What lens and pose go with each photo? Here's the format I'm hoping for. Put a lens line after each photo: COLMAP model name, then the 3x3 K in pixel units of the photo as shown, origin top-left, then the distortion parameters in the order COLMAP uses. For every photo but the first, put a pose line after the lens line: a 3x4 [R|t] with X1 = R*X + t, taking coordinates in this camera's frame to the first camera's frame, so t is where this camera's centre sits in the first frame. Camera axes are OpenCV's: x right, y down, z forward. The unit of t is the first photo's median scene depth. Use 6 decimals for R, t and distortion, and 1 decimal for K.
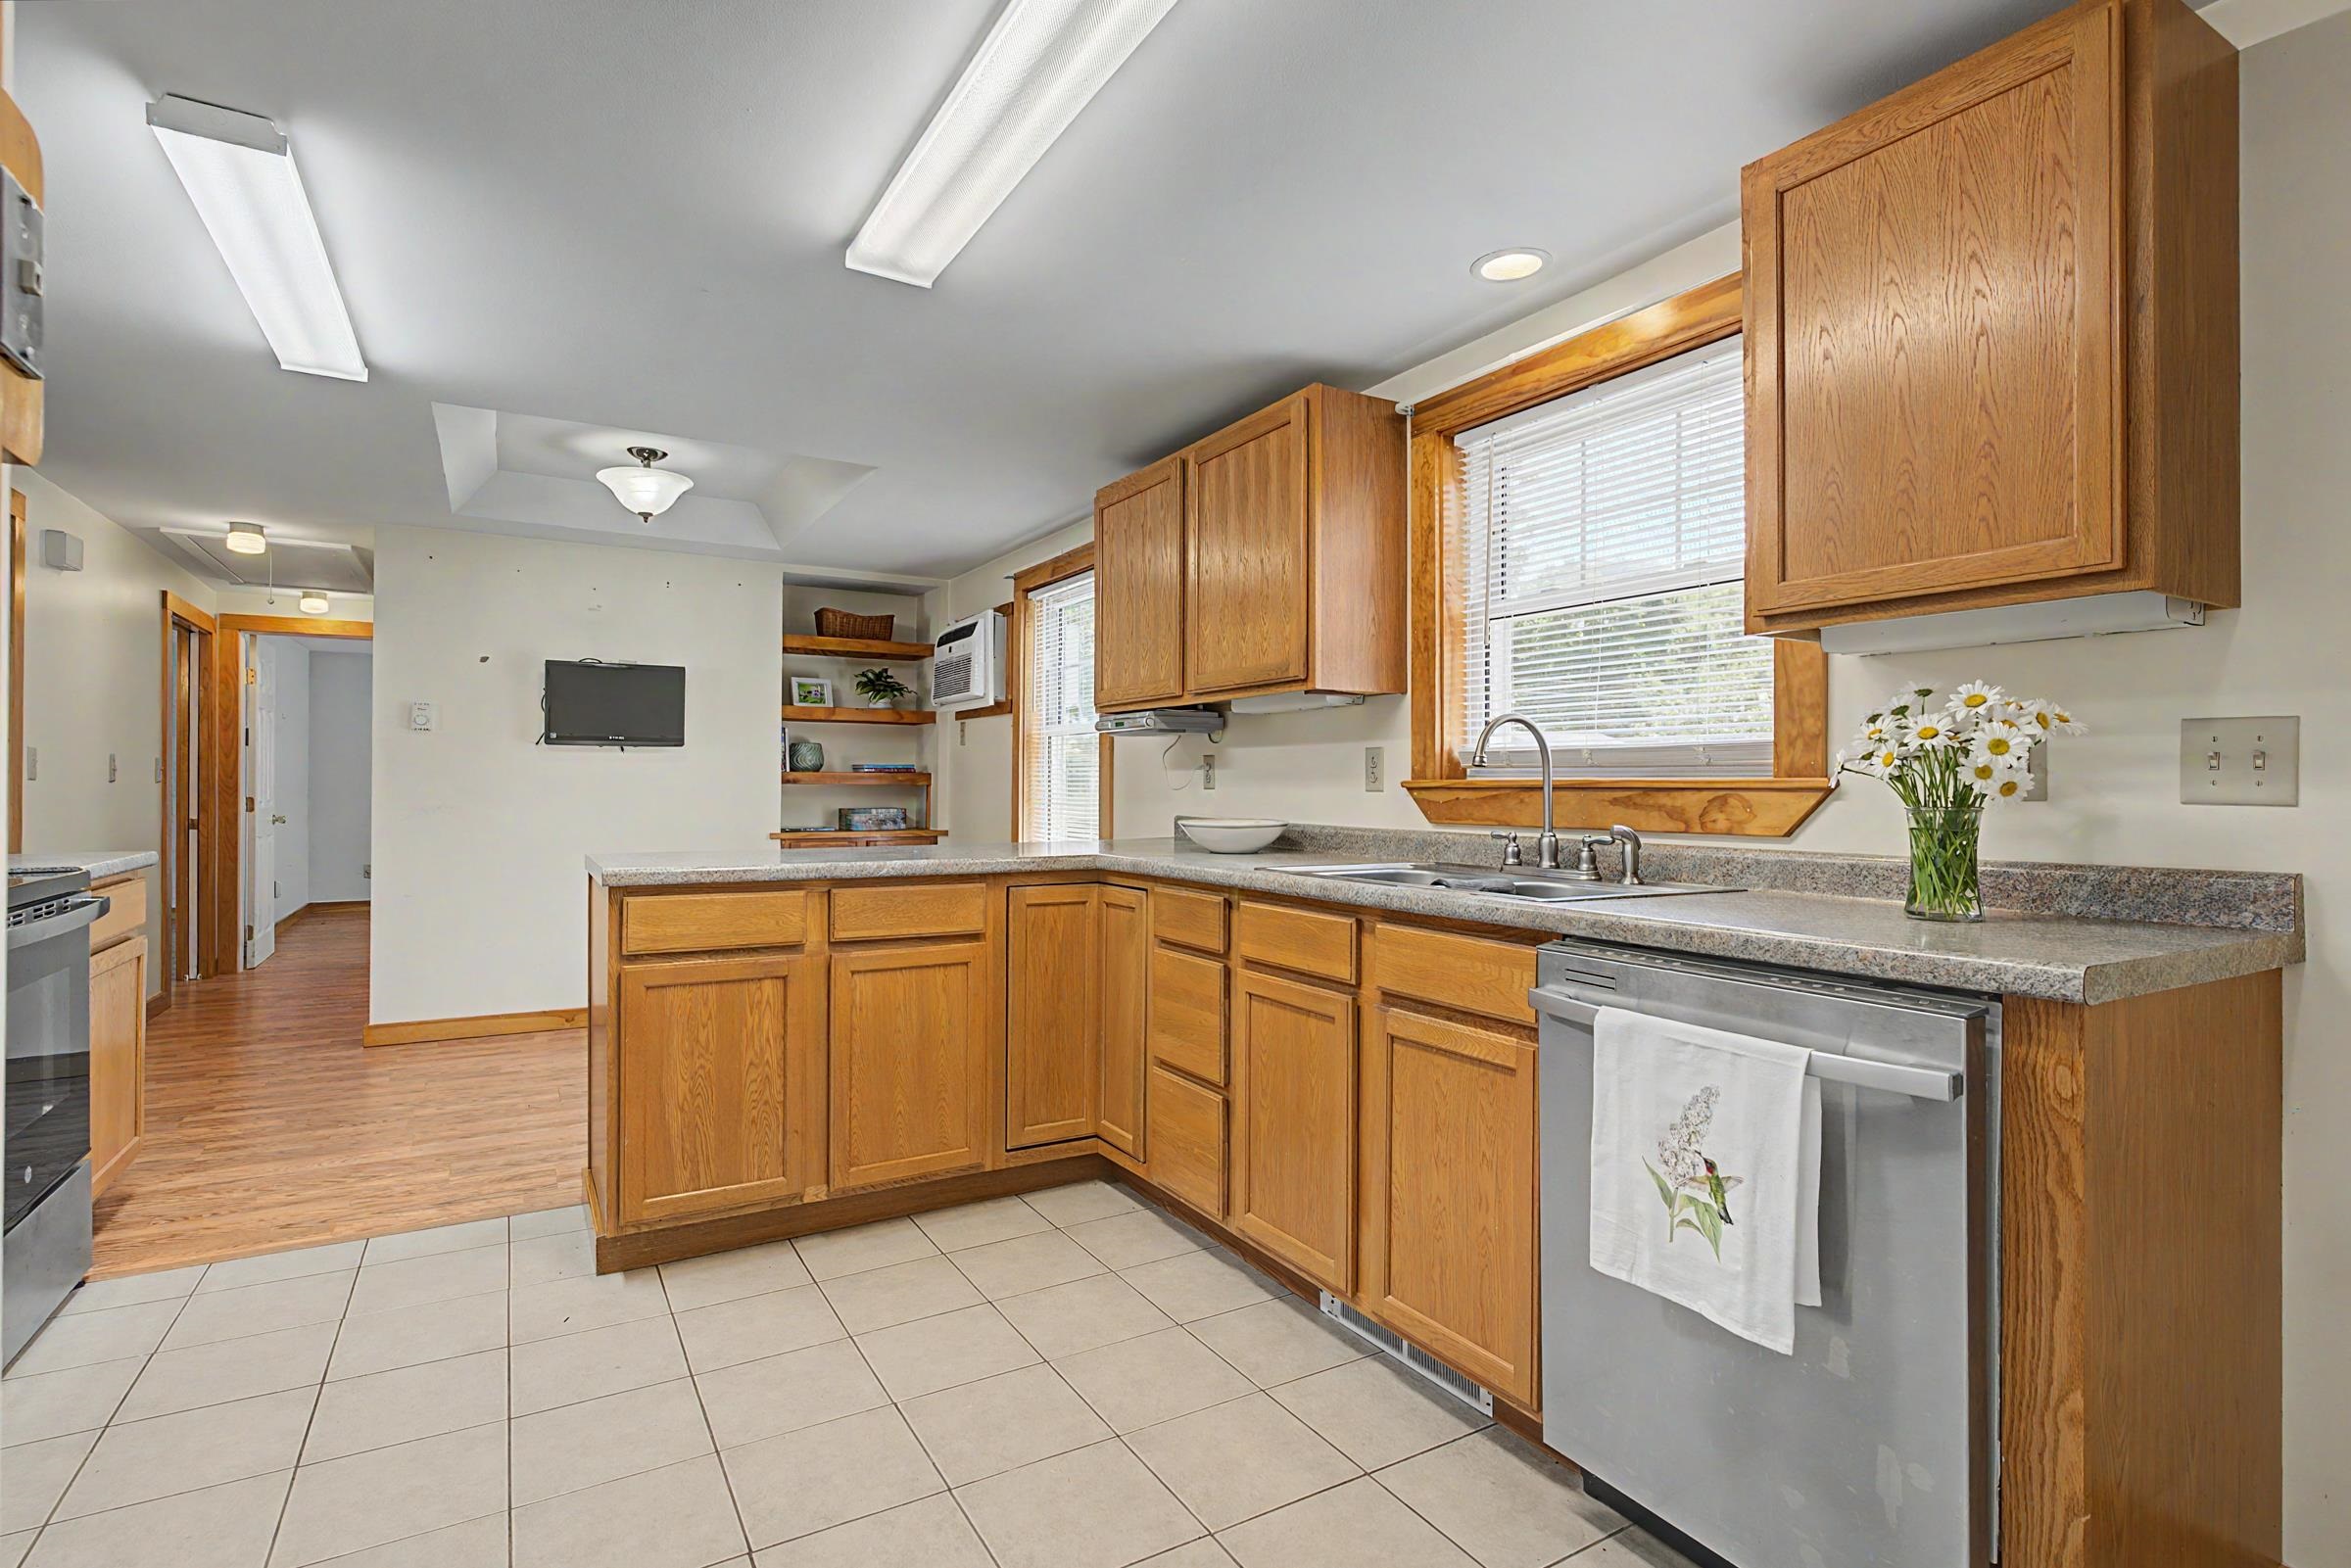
lens RADIAL K [[1125.5, 0, 1176.0], [0, 1125.5, 772.0], [0, 0, 1]] dist [-0.010998, 0.001031]
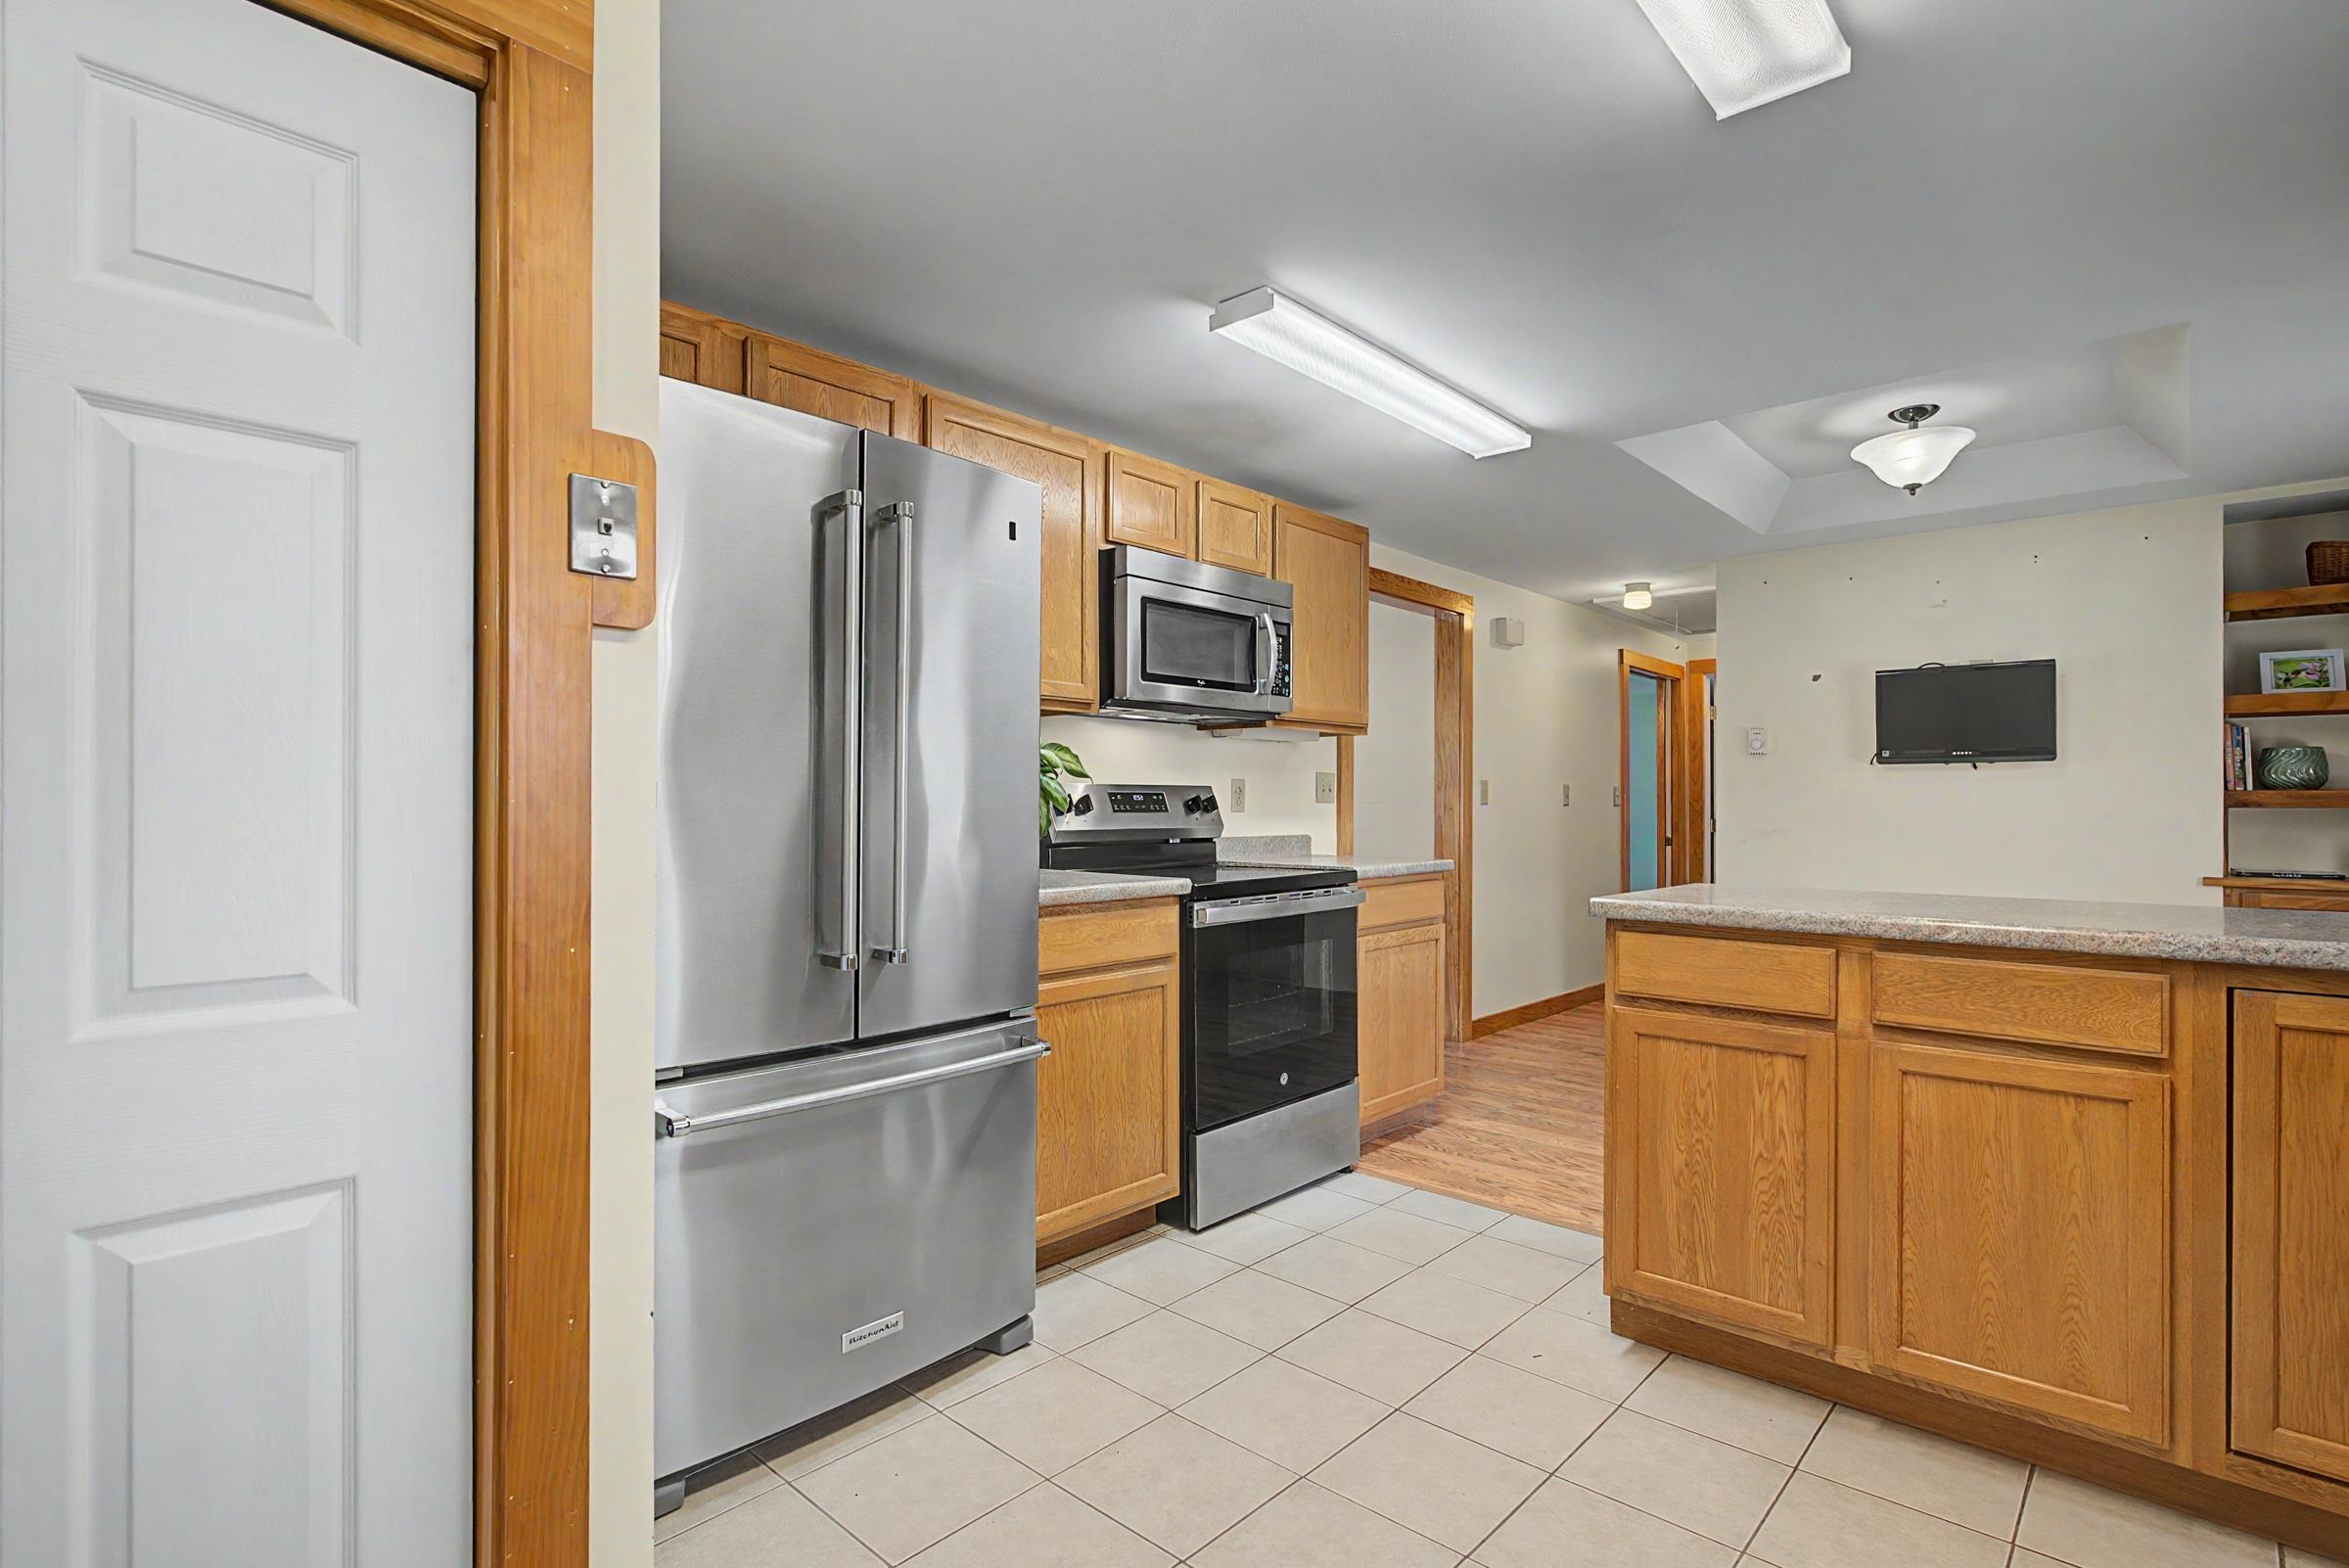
lens RADIAL K [[1124.7, 0, 1175.0], [0, 1124.7, 802.3], [0, 0, 1]] dist [-0.010998, 0.001031]
pose [[0.289996, -0.004317, -0.957018, 0.233201], [0.009413, 0.999954, -0.001658, 0.003714], [0.956982, -0.008527, 0.290023, 0.322402]]
